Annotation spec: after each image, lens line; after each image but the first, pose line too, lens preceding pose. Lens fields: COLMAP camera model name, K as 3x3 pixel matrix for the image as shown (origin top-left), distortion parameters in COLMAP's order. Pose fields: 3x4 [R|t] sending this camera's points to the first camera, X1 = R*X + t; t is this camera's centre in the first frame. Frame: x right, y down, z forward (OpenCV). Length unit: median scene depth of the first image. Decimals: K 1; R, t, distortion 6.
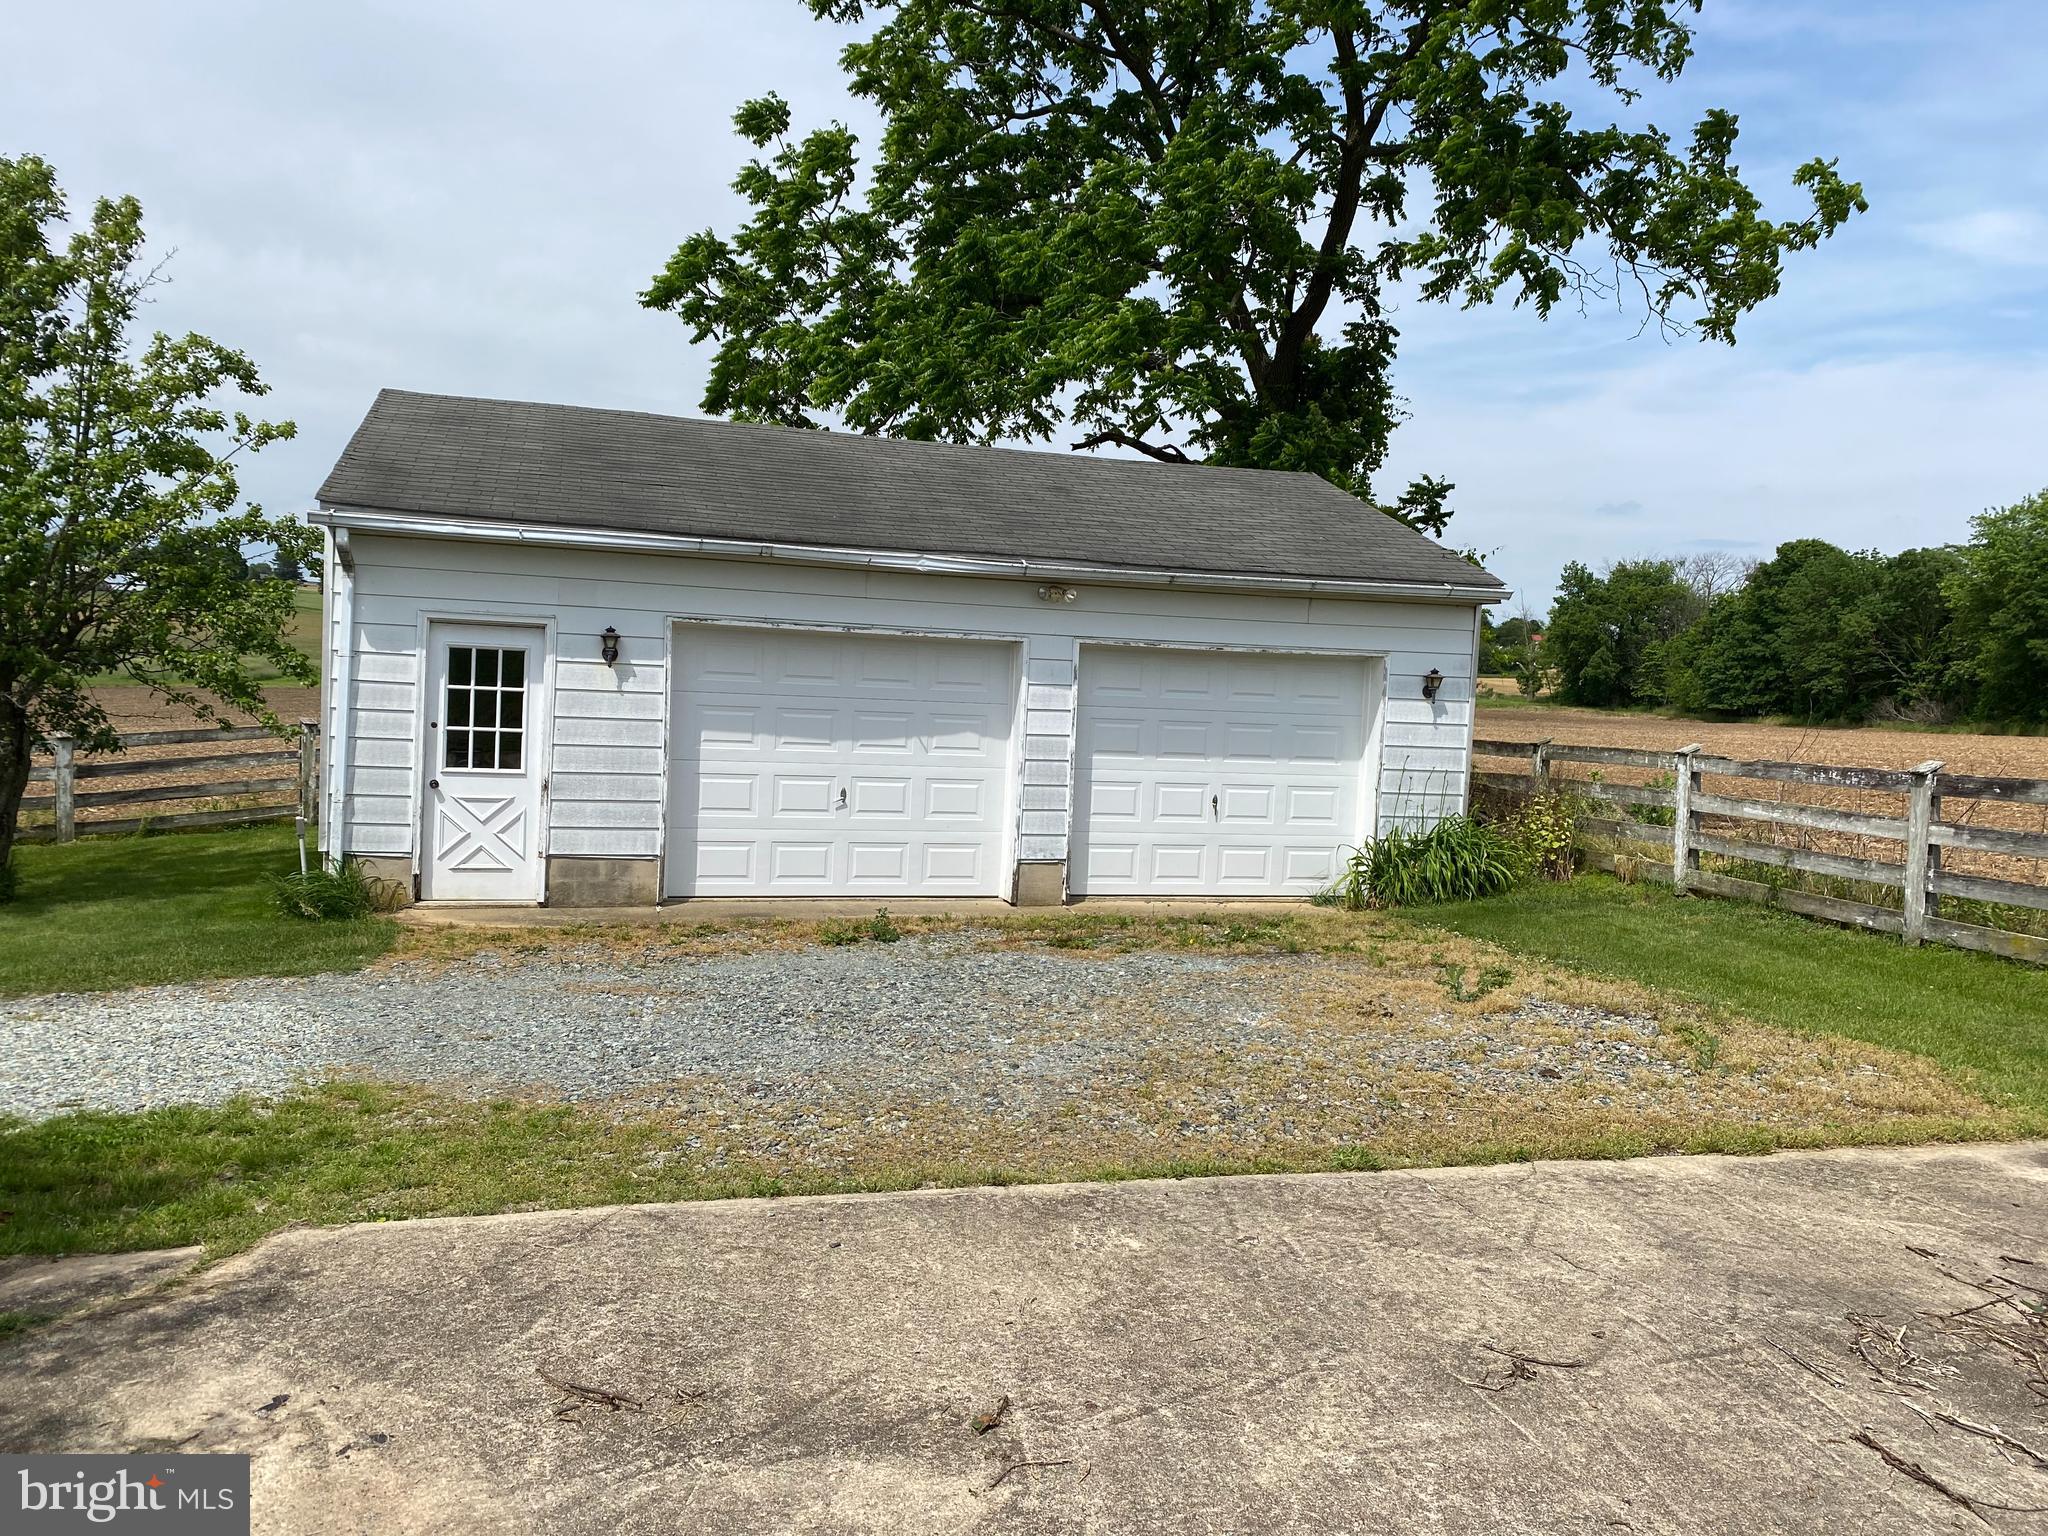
lens RADIAL K [[1577.9, 0, 1024.3], [0, 1577.9, 760.2], [0, 0, 1]] dist [0.051725, -0.062386]
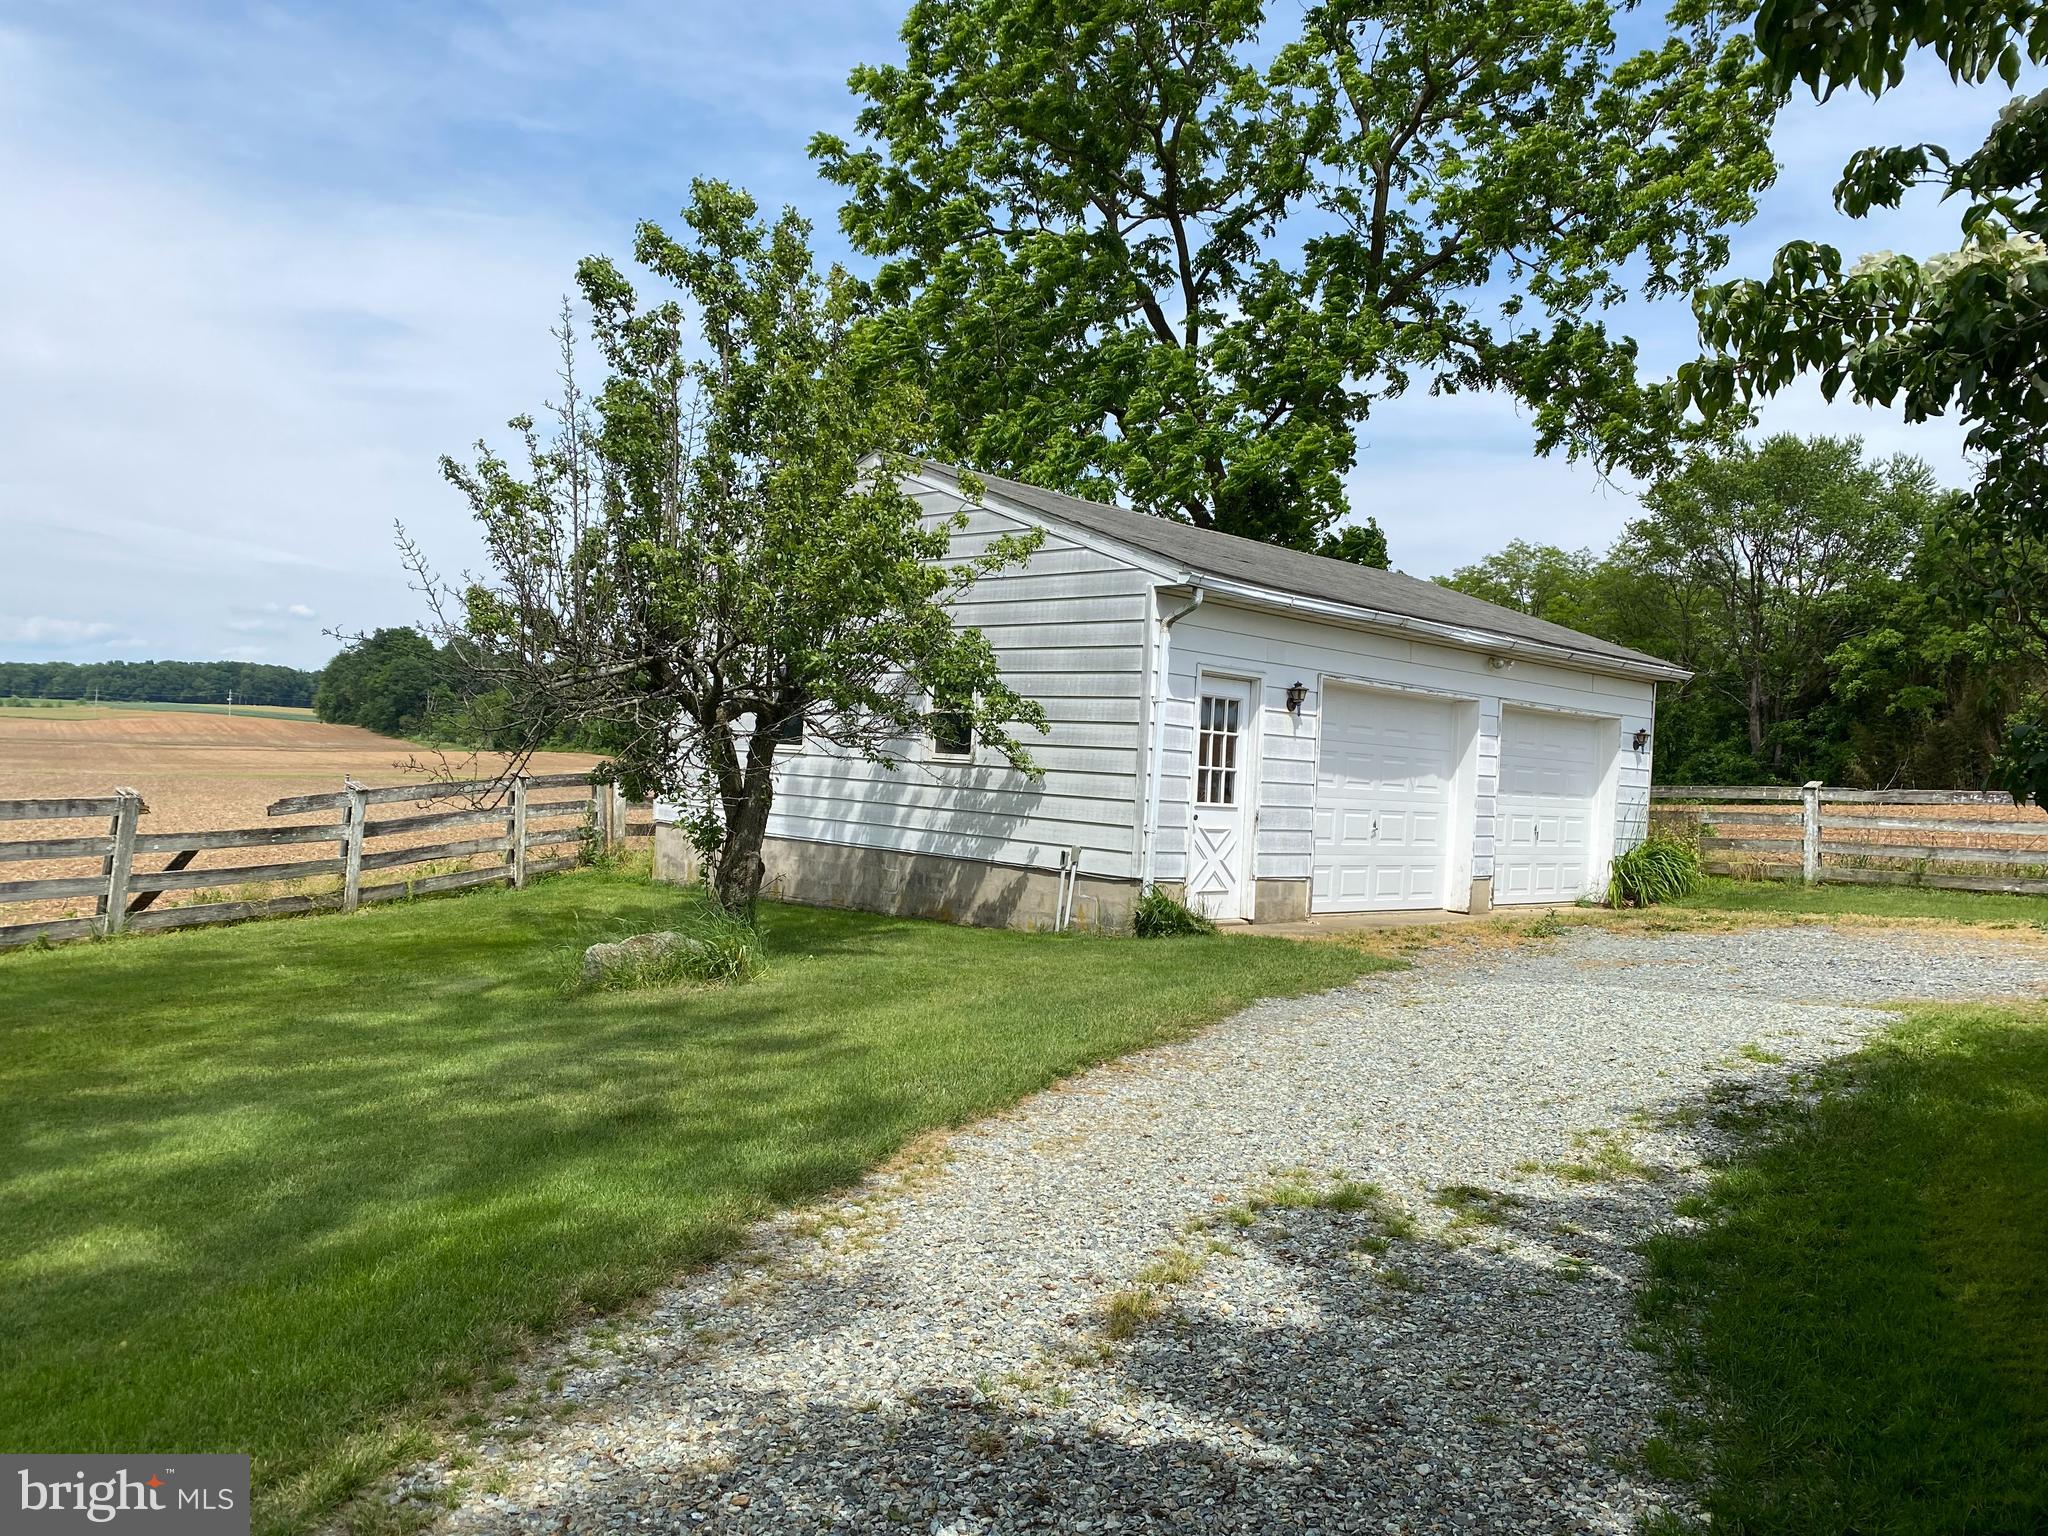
lens RADIAL K [[1577.9, 0, 1028.3], [0, 1577.9, 771.6], [0, 0, 1]] dist [0.051725, -0.062386]
pose [[0.871677, 0.000727, 0.490080, -0.931938], [0.020327, 0.999085, -0.037637, 0.020896], [-0.489659, 0.042769, 0.870865, 0.079374]]
